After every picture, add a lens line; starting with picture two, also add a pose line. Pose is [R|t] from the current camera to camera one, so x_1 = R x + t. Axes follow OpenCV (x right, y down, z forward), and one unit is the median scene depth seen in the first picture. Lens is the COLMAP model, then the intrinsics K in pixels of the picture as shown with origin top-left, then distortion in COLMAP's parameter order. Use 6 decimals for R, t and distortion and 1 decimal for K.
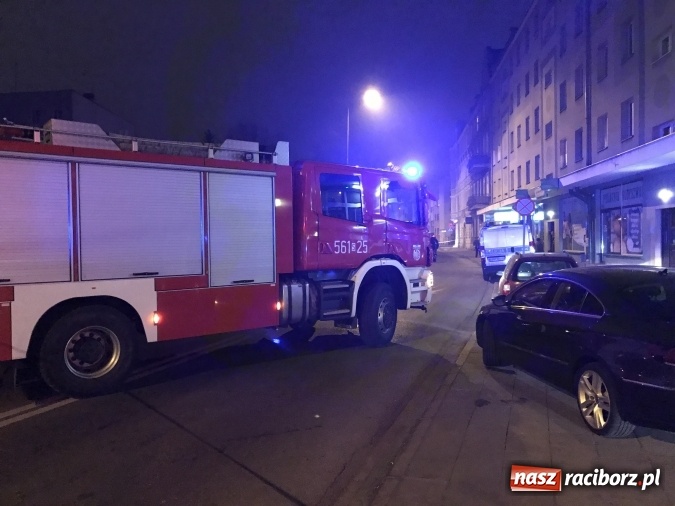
lens RADIAL K [[542.7, 0, 339.8], [0, 542.7, 245.9], [0, 0, 1]] dist [0.047805, -0.043219]
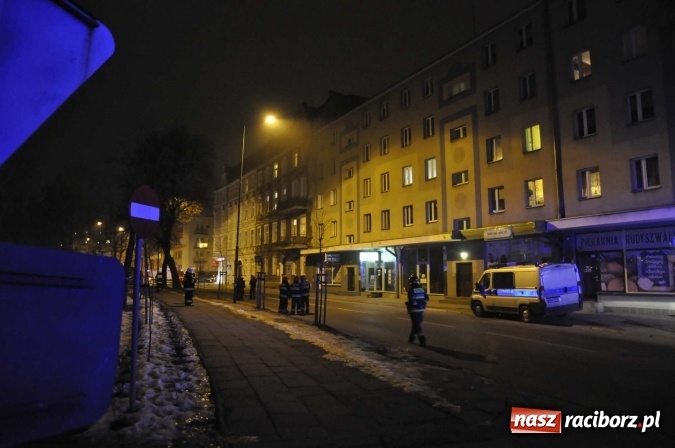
lens RADIAL K [[463.4, 0, 335.0], [0, 463.4, 218.9], [0, 0, 1]] dist [-0.091955, 0.046802]
pose [[0.810103, 0.082647, 0.580433, -1.085681], [-0.002461, 0.990485, -0.137599, -0.013124], [-0.586282, 0.110041, 0.802598, 1.301237]]
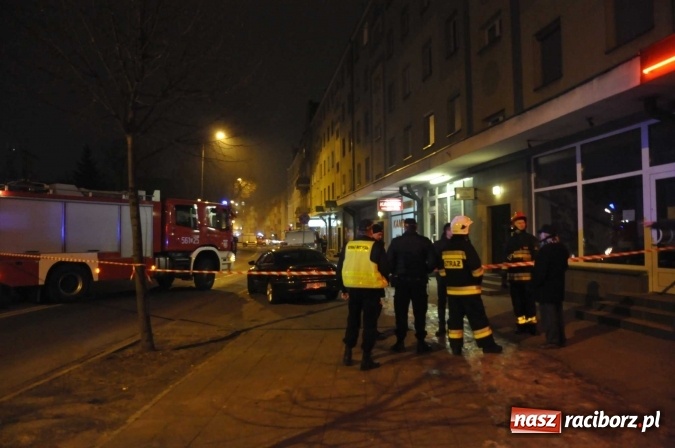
lens RADIAL K [[473.3, 0, 329.5], [0, 473.3, 221.0], [0, 0, 1]] dist [-0.089388, 0.036909]
pose [[0.964004, 0.017540, 0.265309, 0.050307], [-0.003681, 0.998607, -0.052644, 0.017844], [-0.265863, 0.049772, 0.962725, -0.758791]]
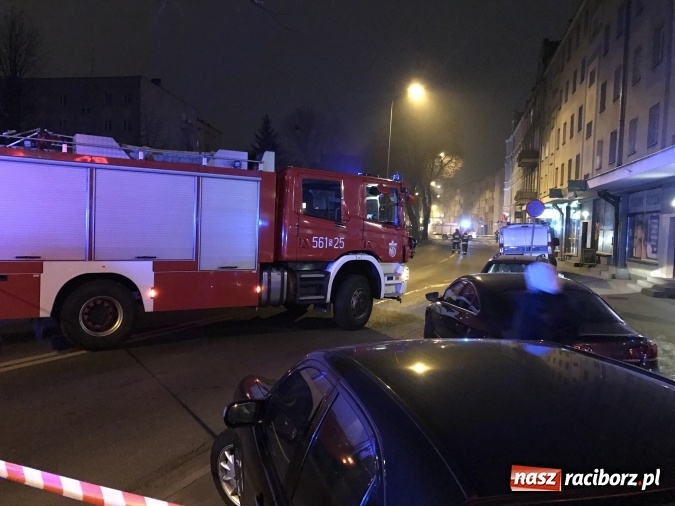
lens RADIAL K [[542.7, 0, 333.7], [0, 542.7, 243.5], [0, 0, 1]] dist [0.047805, -0.043219]
pose [[0.992033, 0.053056, -0.114265, 0.147676], [-0.050464, 0.998401, 0.025459, -0.023550], [0.115433, -0.019490, 0.993124, -0.134360]]
